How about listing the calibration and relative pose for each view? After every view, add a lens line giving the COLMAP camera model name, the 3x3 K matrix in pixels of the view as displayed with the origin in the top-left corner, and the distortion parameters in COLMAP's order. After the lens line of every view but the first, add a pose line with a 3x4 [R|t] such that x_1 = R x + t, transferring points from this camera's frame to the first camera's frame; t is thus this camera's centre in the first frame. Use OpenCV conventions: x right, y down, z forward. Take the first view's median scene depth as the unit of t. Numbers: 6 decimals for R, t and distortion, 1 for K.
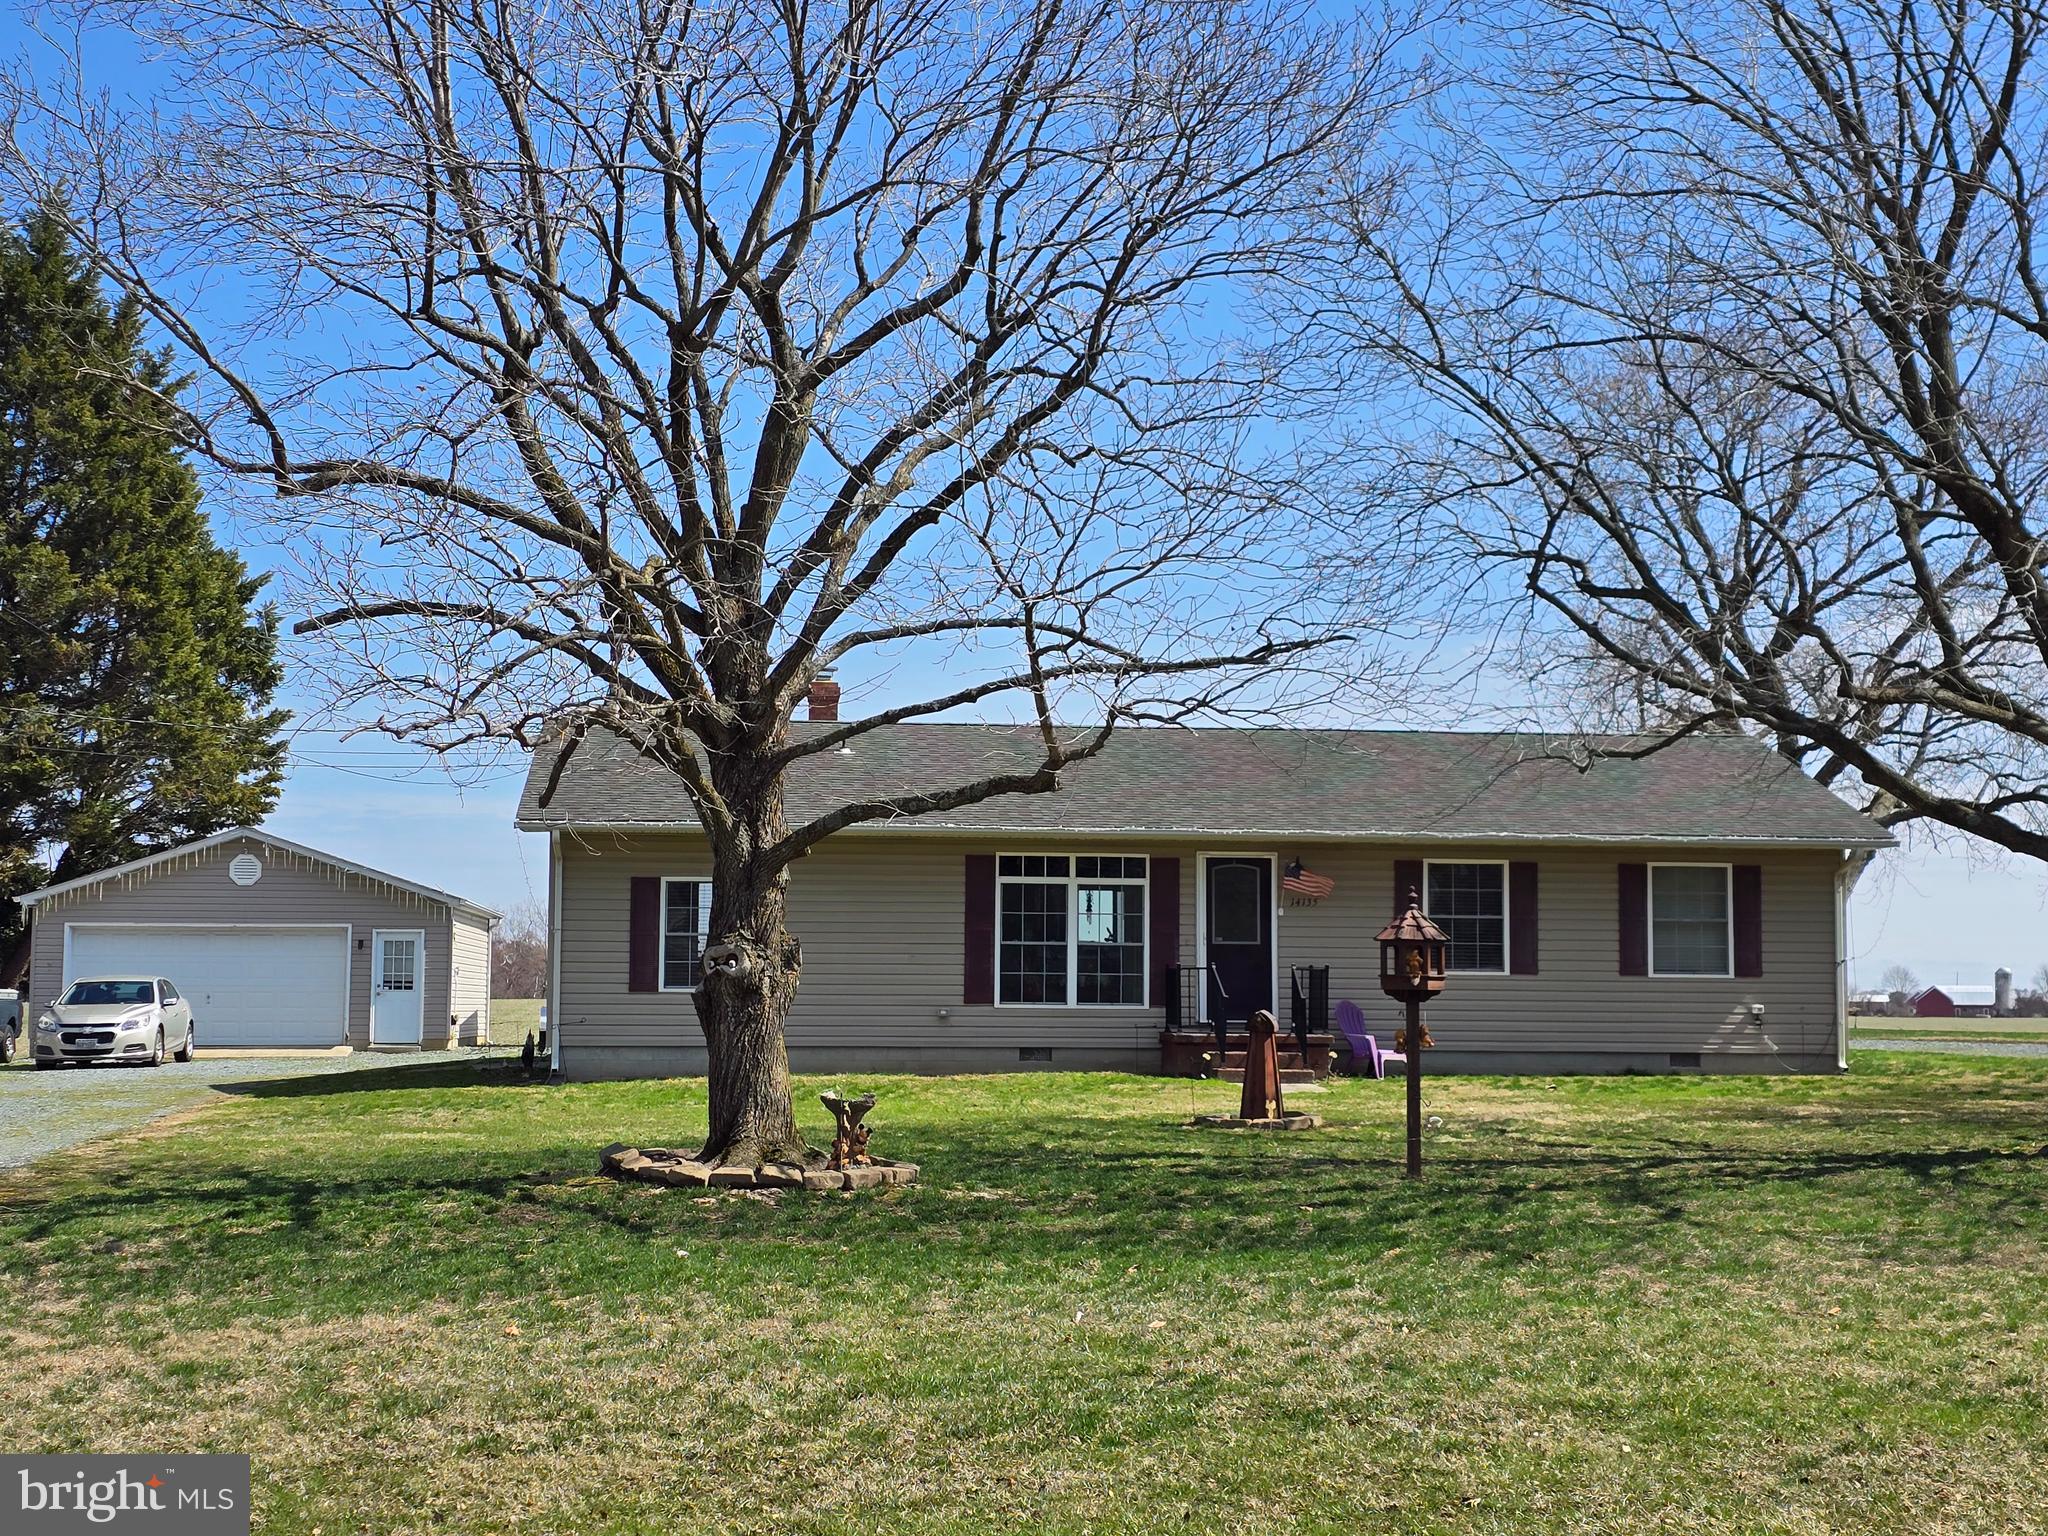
lens RADIAL K [[1701.4, 0, 1024.0], [0, 1701.4, 768.0], [0, 0, 1]] dist [0.091163, -0.117548]
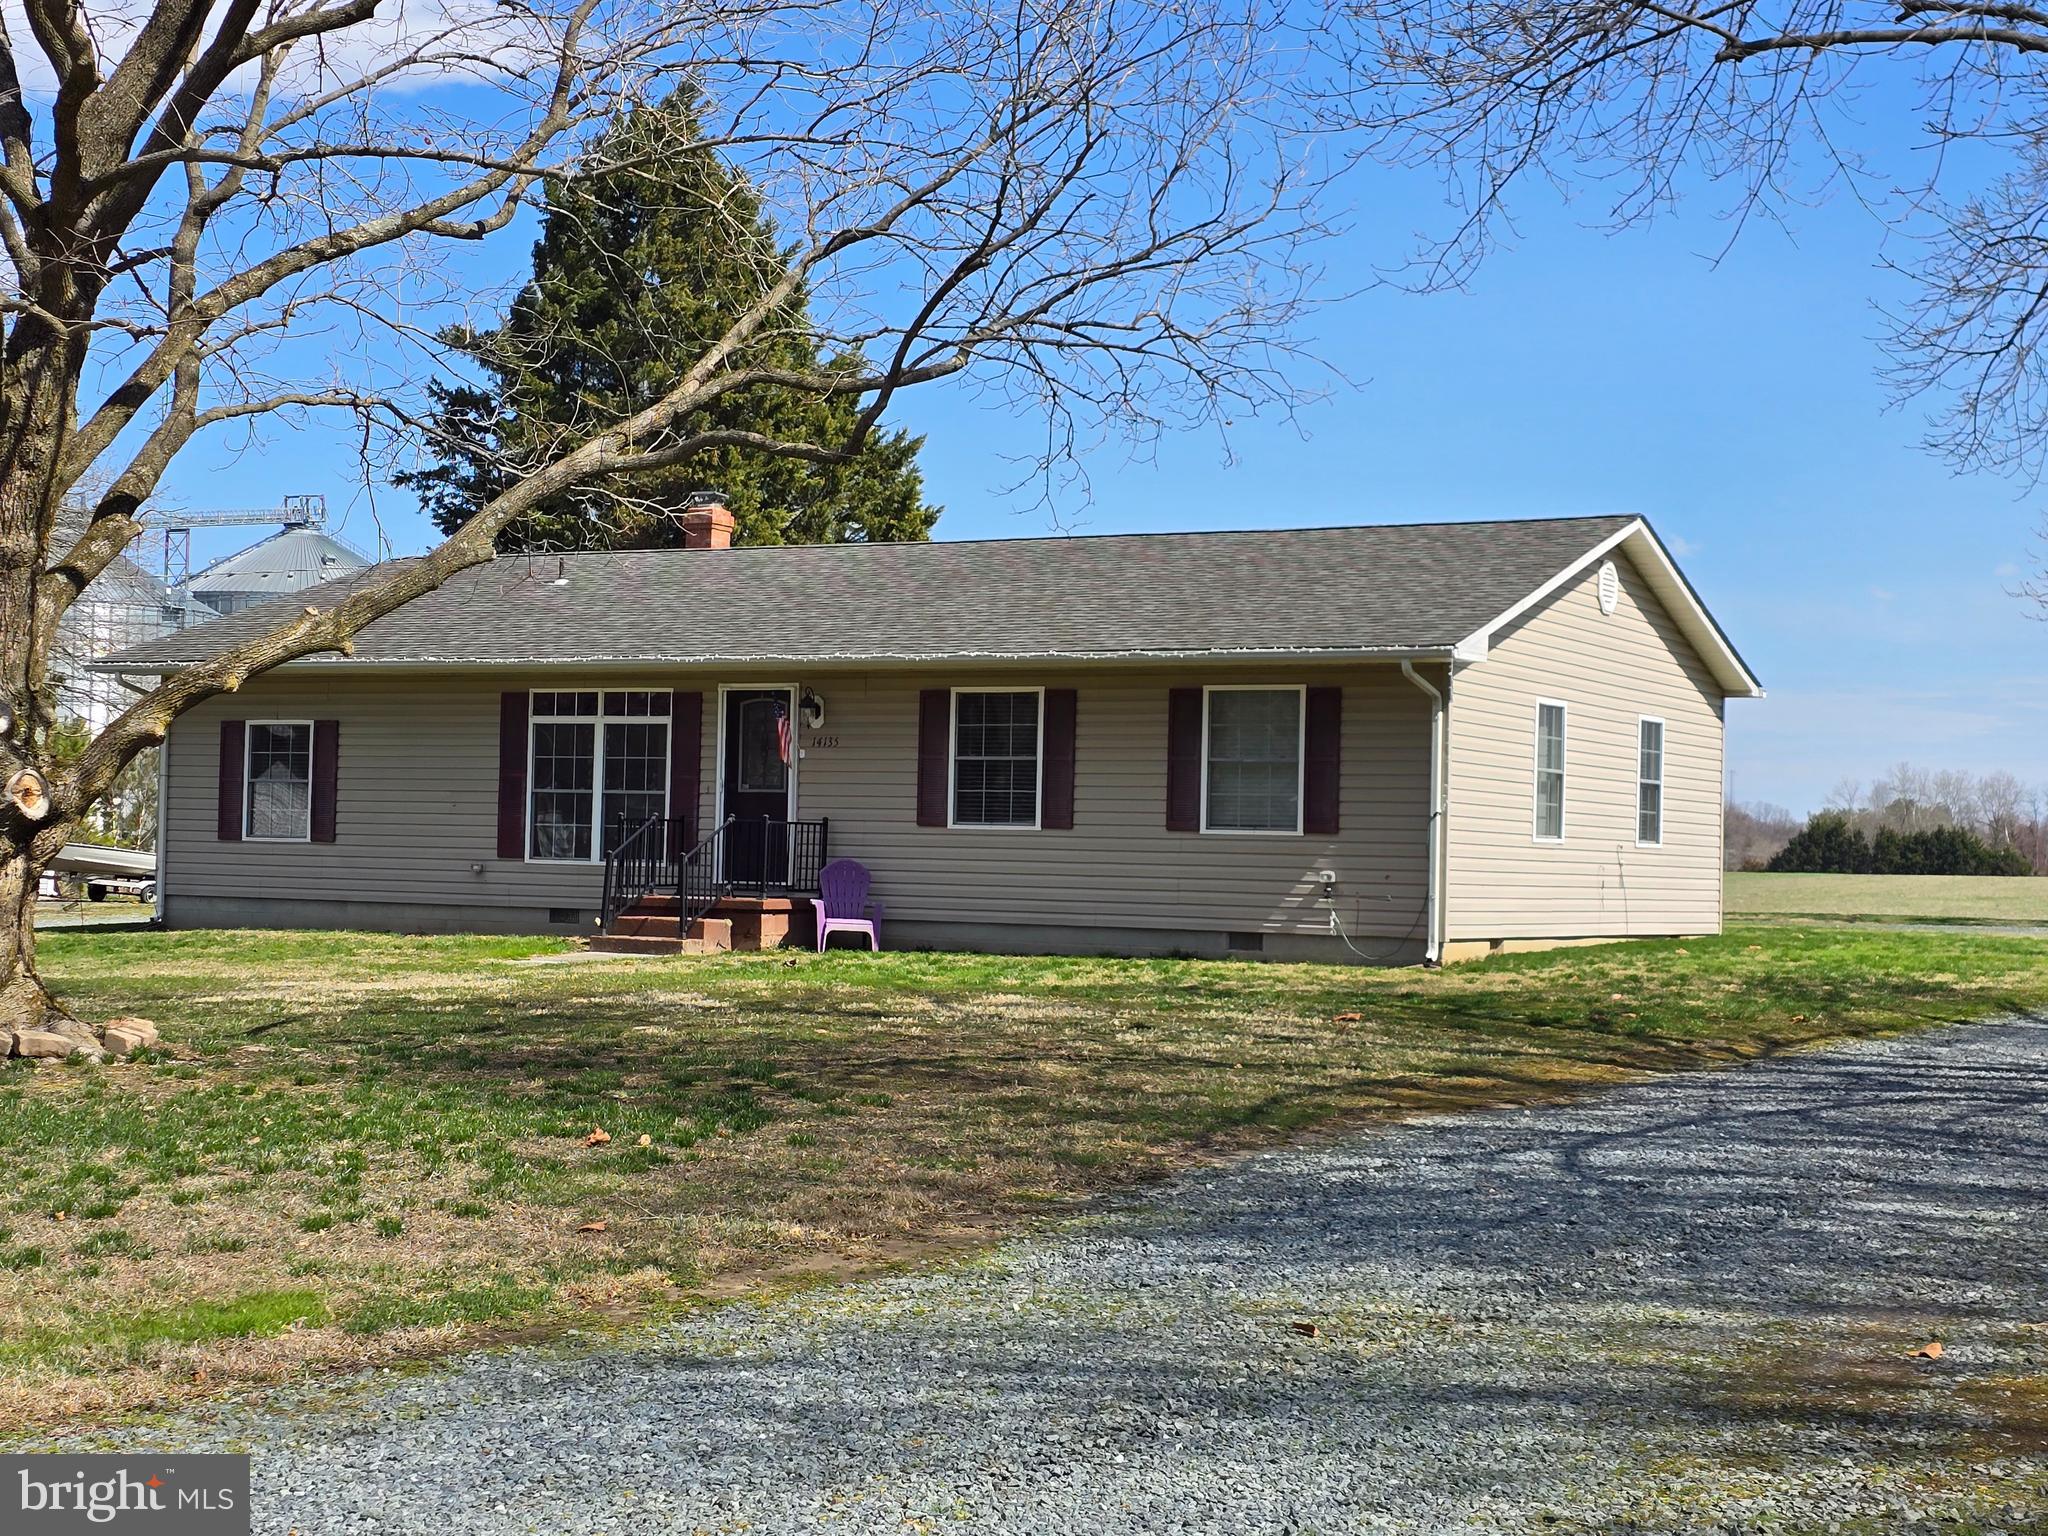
lens RADIAL K [[1701.4, 0, 1024.0], [0, 1701.4, 768.0], [0, 0, 1]] dist [0.091163, -0.117548]
pose [[0.940631, -0.001489, -0.339429, 0.542309], [0.028720, 0.996753, 0.075219, 0.031670], [0.338215, -0.080502, 0.937619, 0.252718]]
